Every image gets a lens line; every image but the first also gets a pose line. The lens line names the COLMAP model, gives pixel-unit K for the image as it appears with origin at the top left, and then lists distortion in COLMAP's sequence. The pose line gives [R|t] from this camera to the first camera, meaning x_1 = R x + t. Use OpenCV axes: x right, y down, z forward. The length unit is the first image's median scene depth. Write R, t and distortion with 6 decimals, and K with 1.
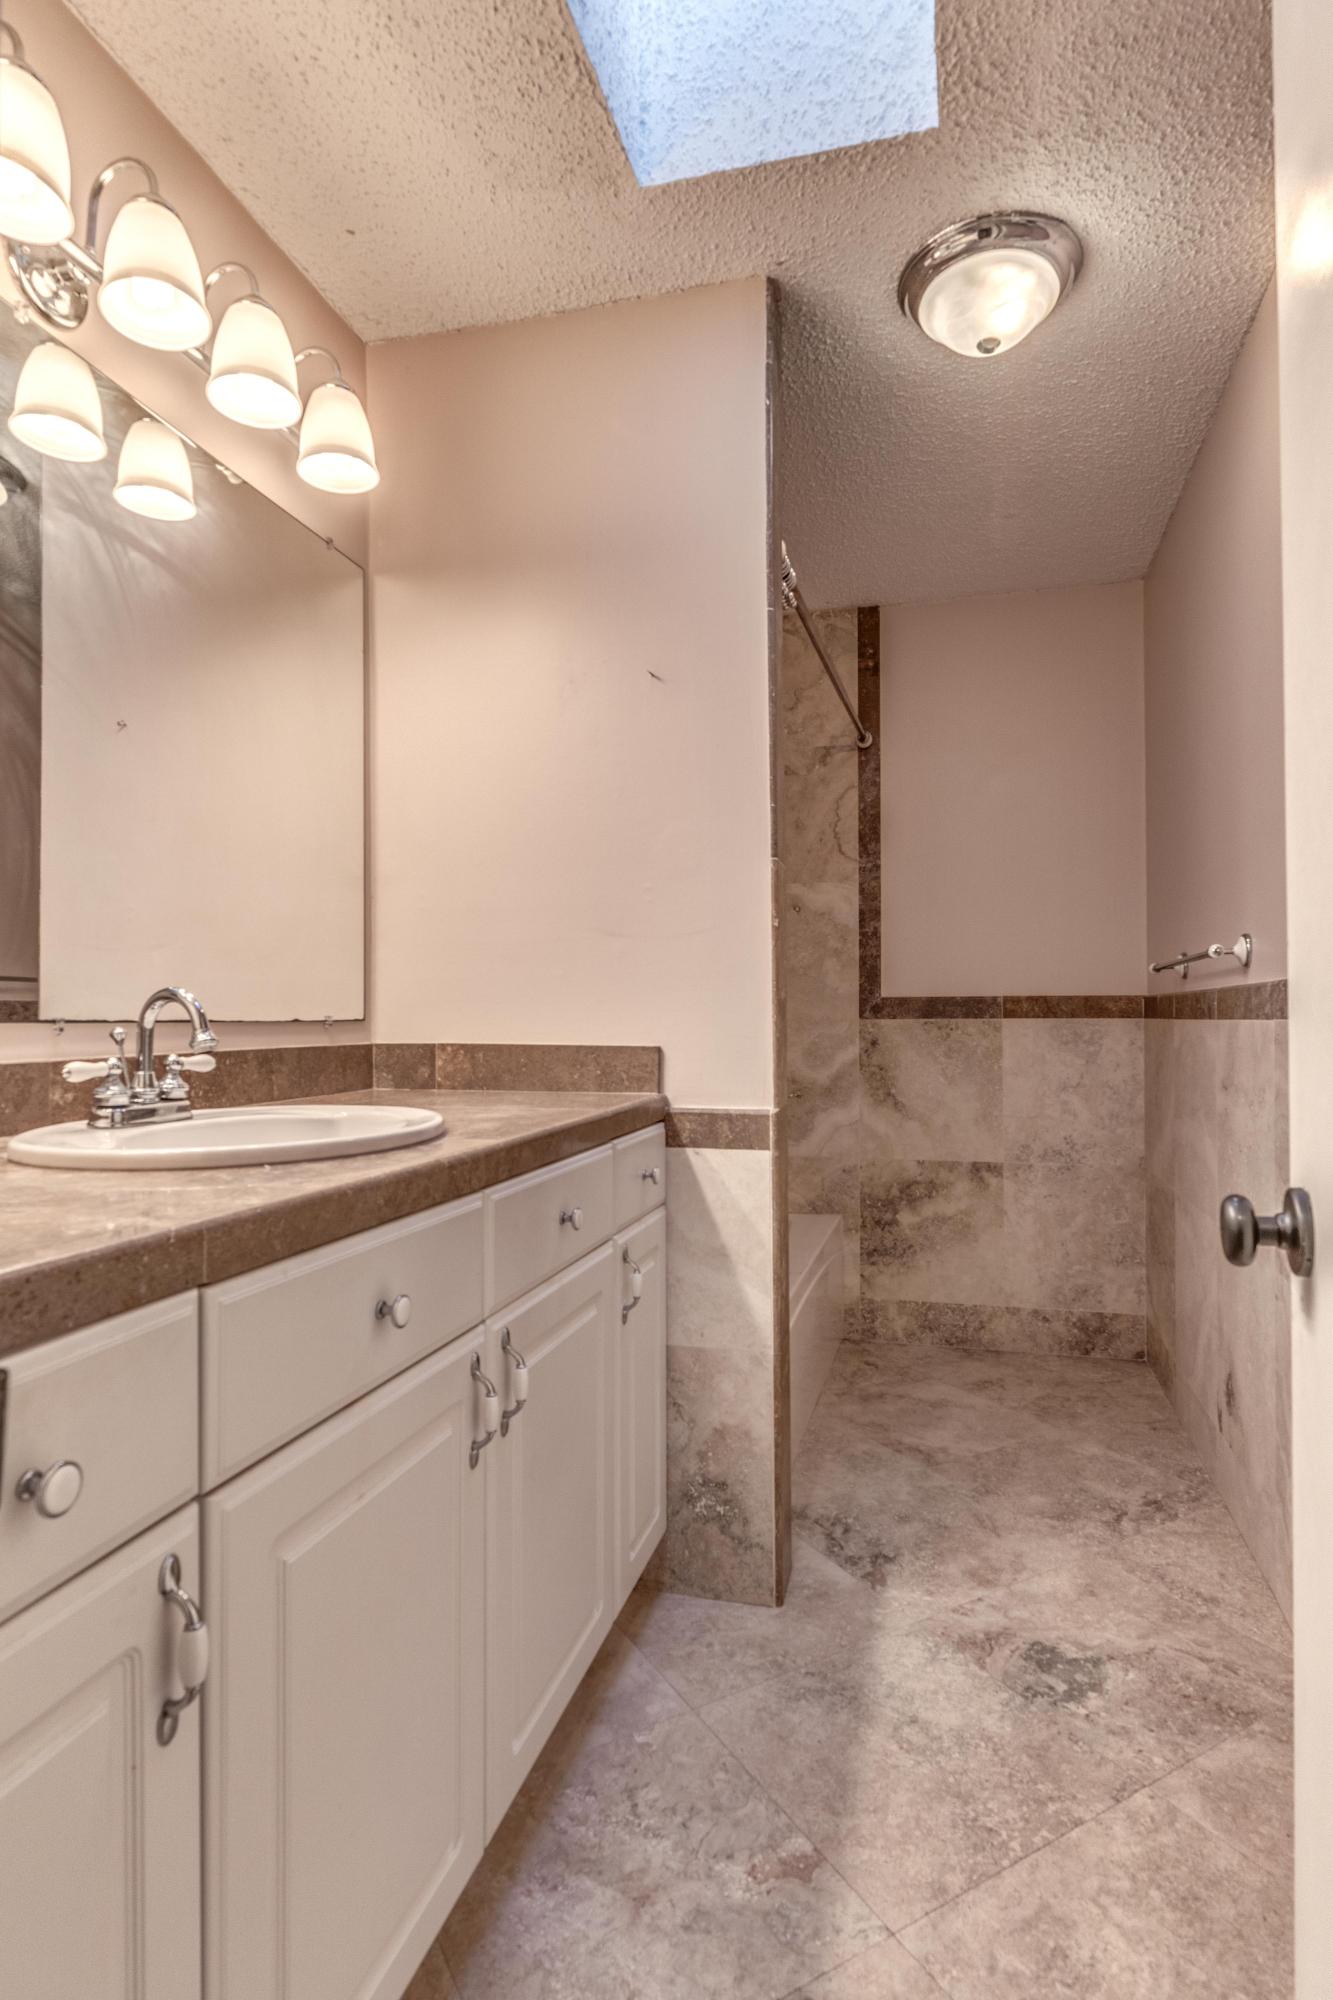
lens RADIAL K [[1073.7, 0, 668.0], [0, 1073.7, 1007.2], [0, 0, 1]] dist [-0.001122, -0.000320]
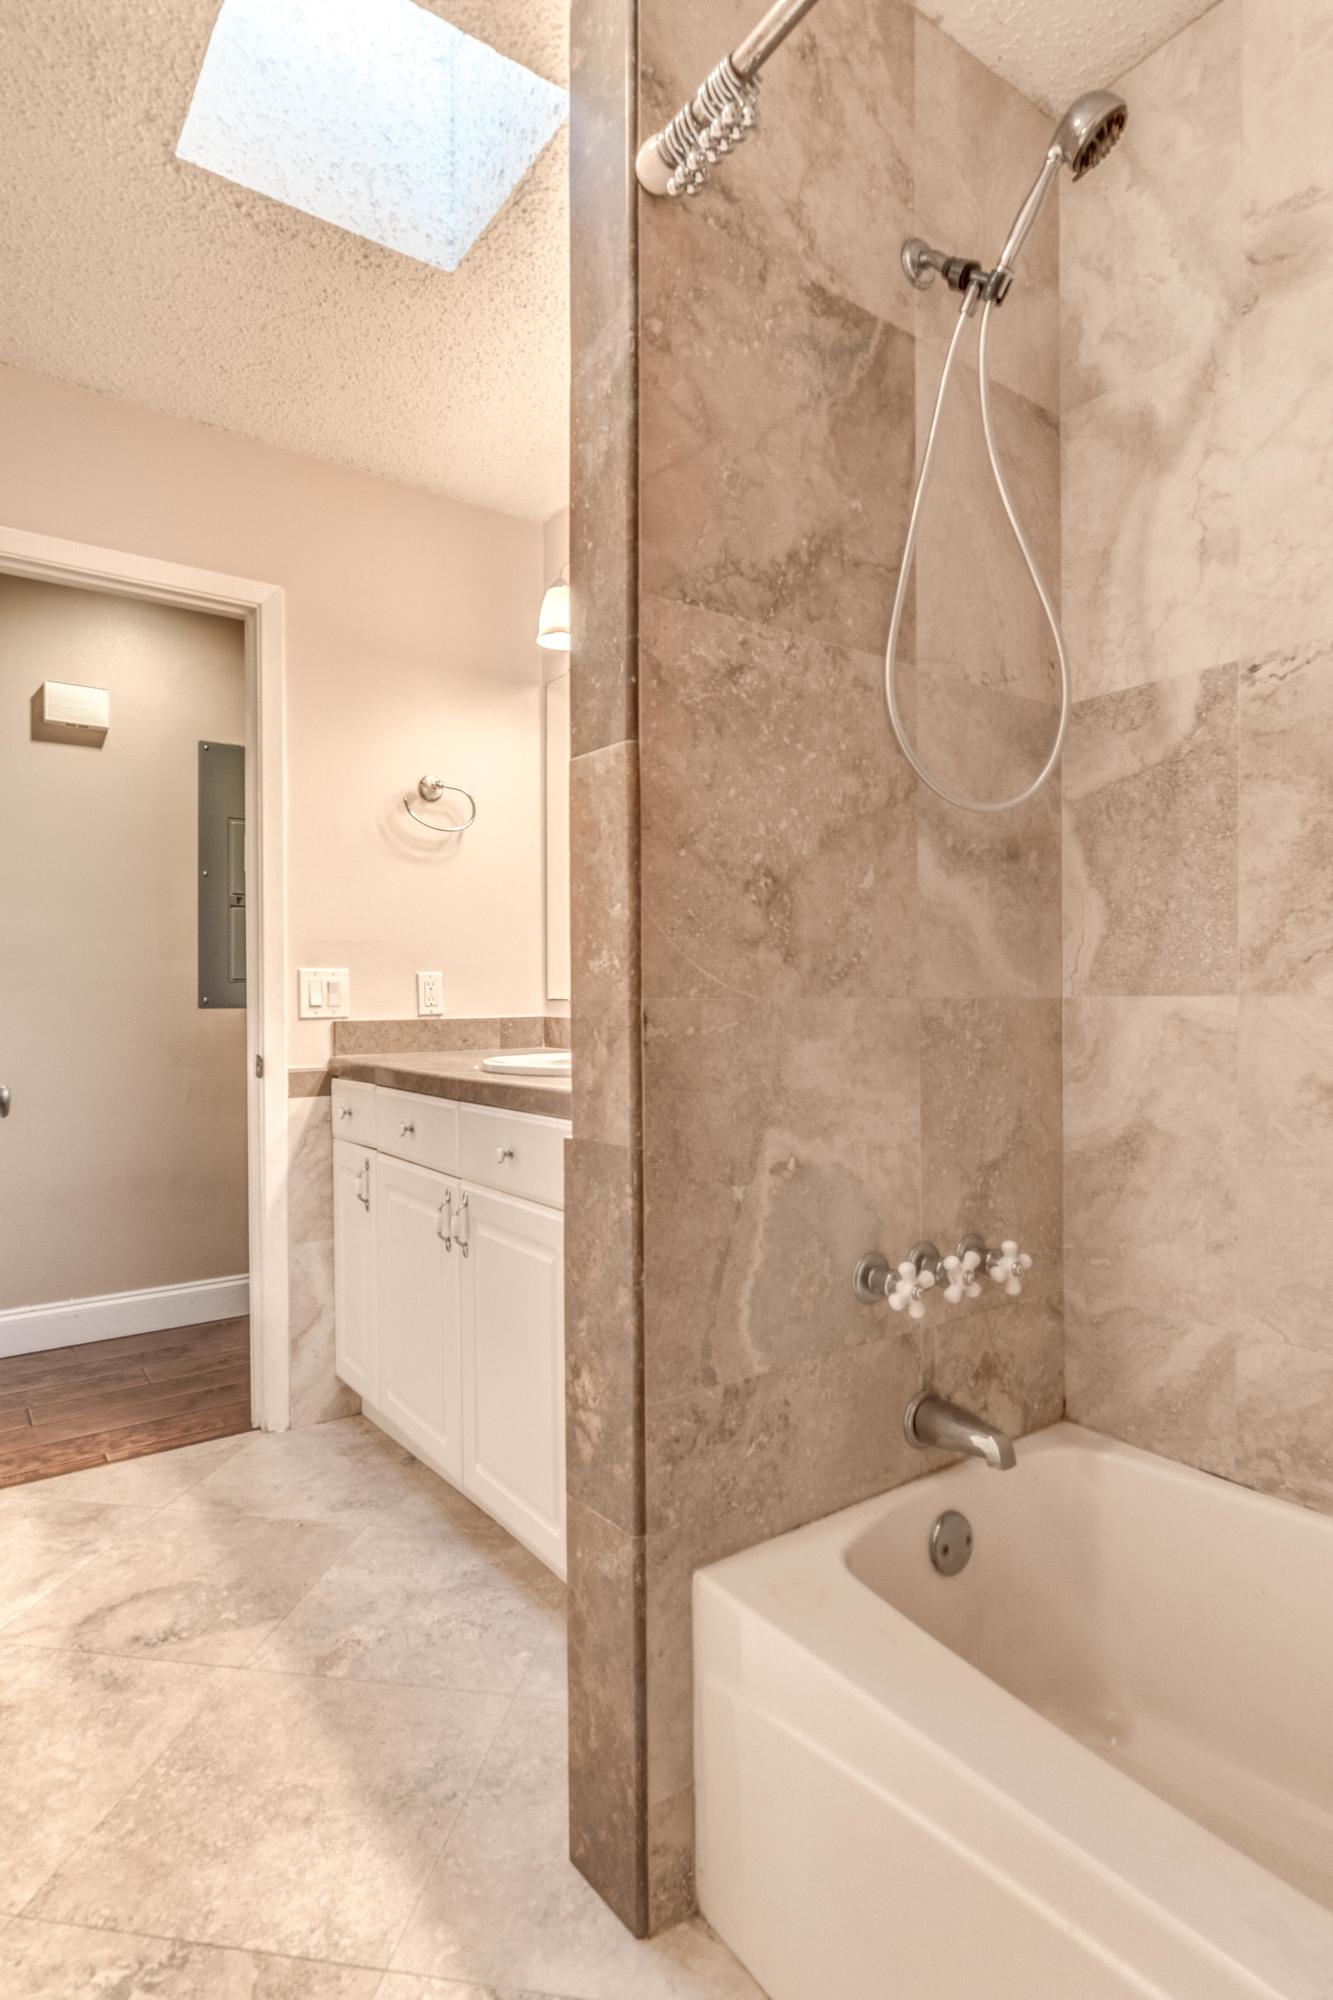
lens RADIAL K [[1073.7, 0, 667.4], [0, 1073.7, 998.3], [0, 0, 1]] dist [-0.001122, -0.000320]
pose [[-0.641379, 0.006677, -0.767195, 0.733855], [0.014047, 0.999897, -0.003041, 0.022136], [0.767096, -0.012727, -0.641406, 1.875497]]
